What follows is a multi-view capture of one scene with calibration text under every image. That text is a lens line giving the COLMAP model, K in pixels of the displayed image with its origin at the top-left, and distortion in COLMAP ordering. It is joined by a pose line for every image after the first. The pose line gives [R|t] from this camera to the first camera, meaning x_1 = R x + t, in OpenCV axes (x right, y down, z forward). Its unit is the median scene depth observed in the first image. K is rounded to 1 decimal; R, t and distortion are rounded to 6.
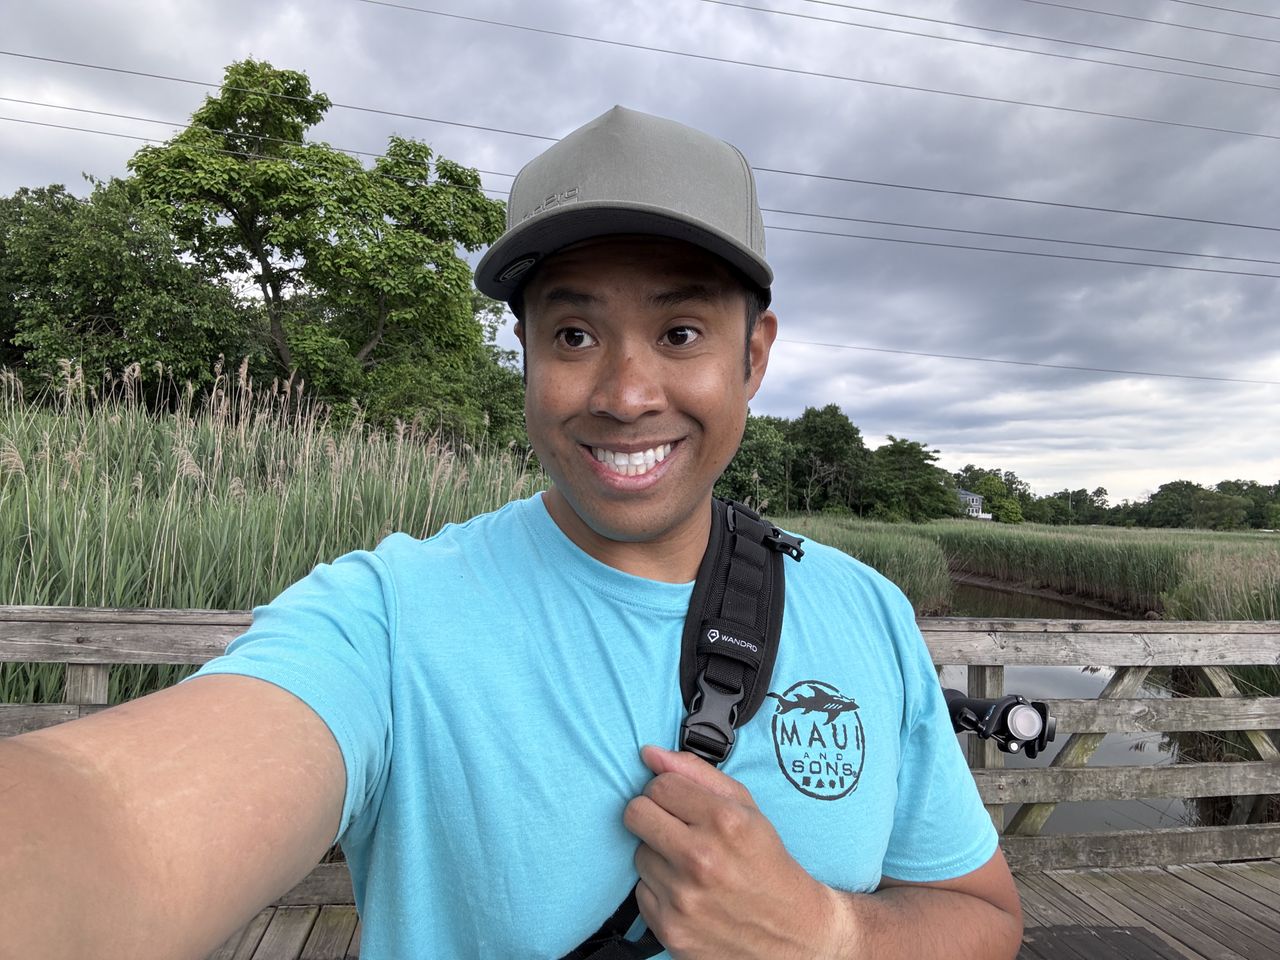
lens RADIAL K [[966.8, 0, 640.7], [0, 966.8, 473.6], [0, 0, 1]] dist [0.118449, -0.174597]
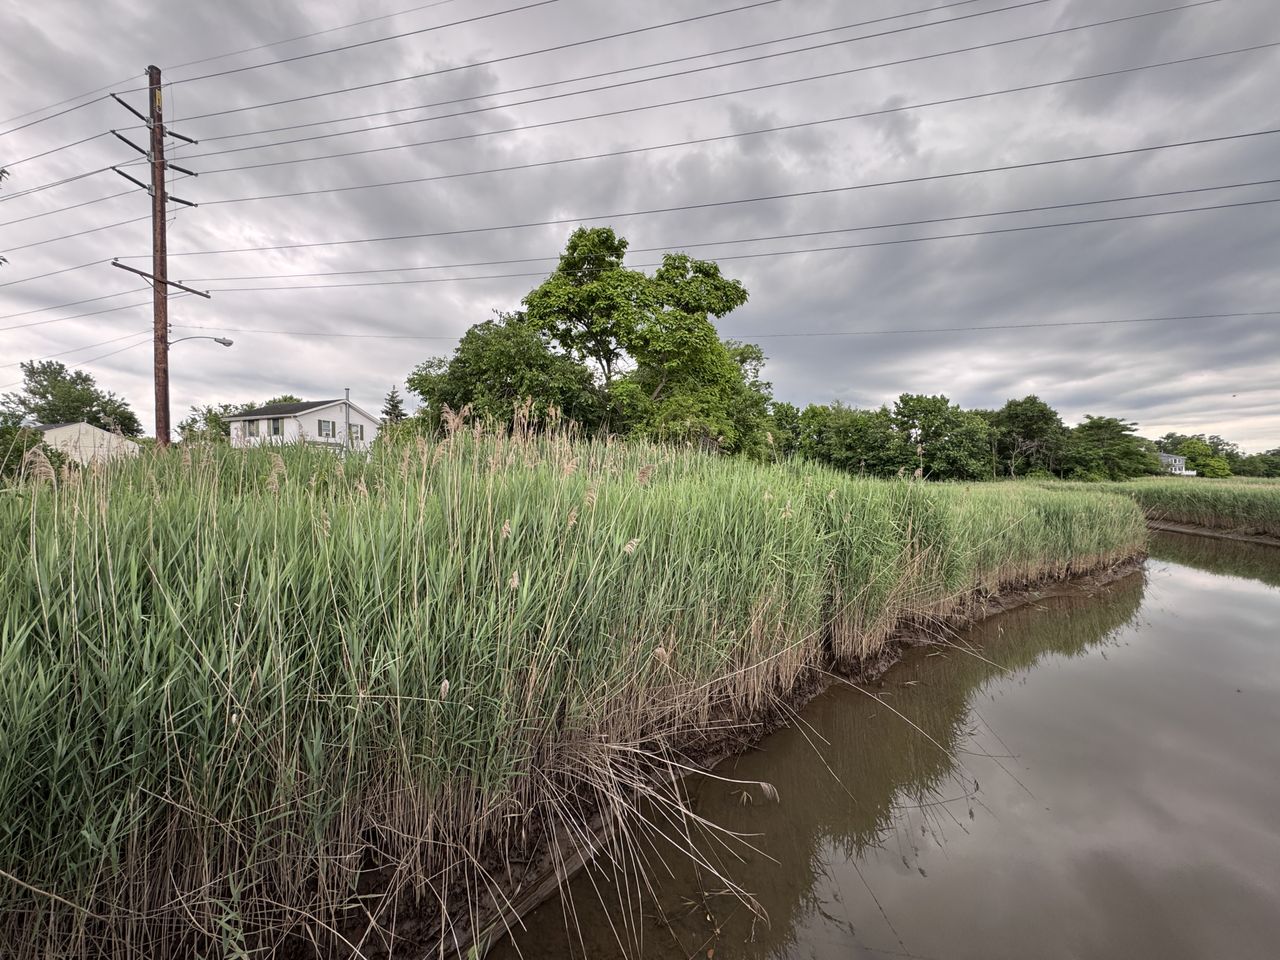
lens RADIAL K [[520.8, 0, 640.1], [0, 520.8, 478.4], [0, 0, 1]] dist [0.001795, 0.000252]
pose [[0.888251, -0.043394, -0.457304, 0.045338], [0.055487, 0.998374, 0.013040, 0.003834], [0.455995, -0.036957, 0.889215, 0.117597]]
